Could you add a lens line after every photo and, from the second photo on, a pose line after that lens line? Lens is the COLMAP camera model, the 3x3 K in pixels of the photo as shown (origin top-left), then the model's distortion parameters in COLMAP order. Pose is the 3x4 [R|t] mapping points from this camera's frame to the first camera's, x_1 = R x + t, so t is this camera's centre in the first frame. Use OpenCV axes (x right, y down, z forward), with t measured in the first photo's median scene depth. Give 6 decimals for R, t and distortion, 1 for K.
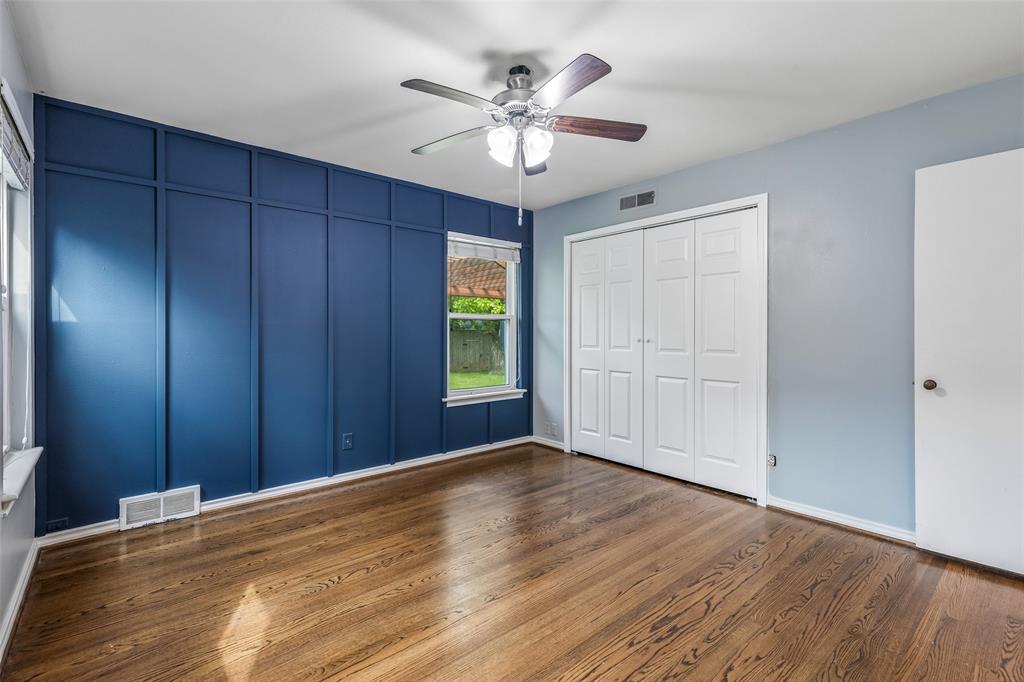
lens RADIAL K [[468.4, 0, 516.2], [0, 468.4, 335.0], [0, 0, 1]] dist [0.016391, -0.000173]
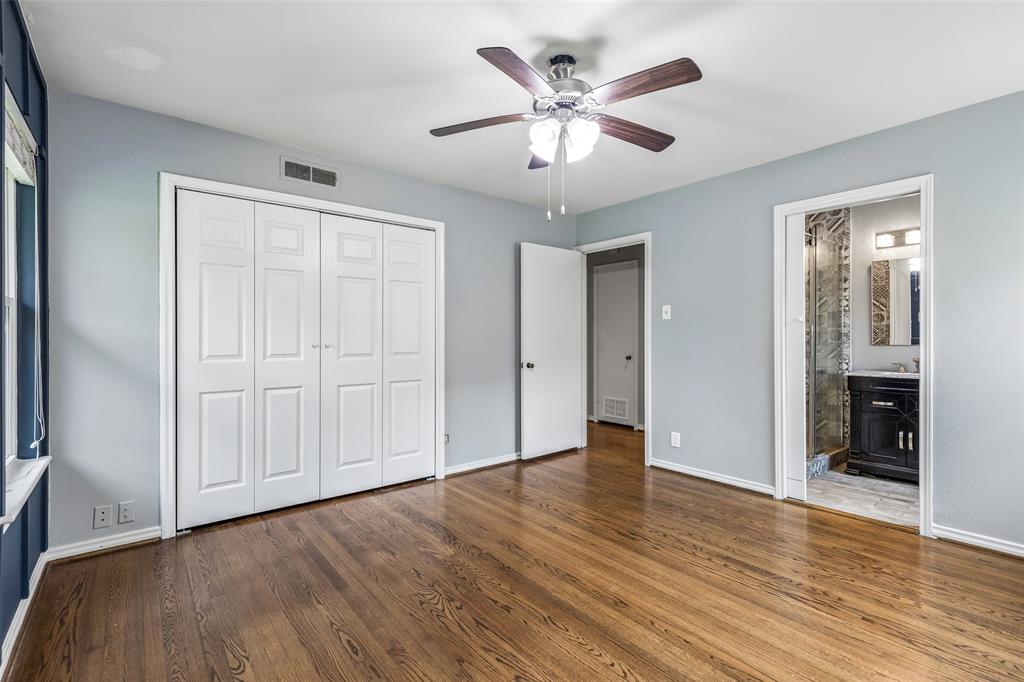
lens RADIAL K [[468.4, 0, 514.4], [0, 468.4, 338.4], [0, 0, 1]] dist [0.016391, -0.000173]
pose [[0.025822, -0.006595, 0.999645, -0.632965], [0.004578, 0.999969, 0.006479, -0.006029], [-0.999656, 0.004409, 0.025851, 0.720719]]
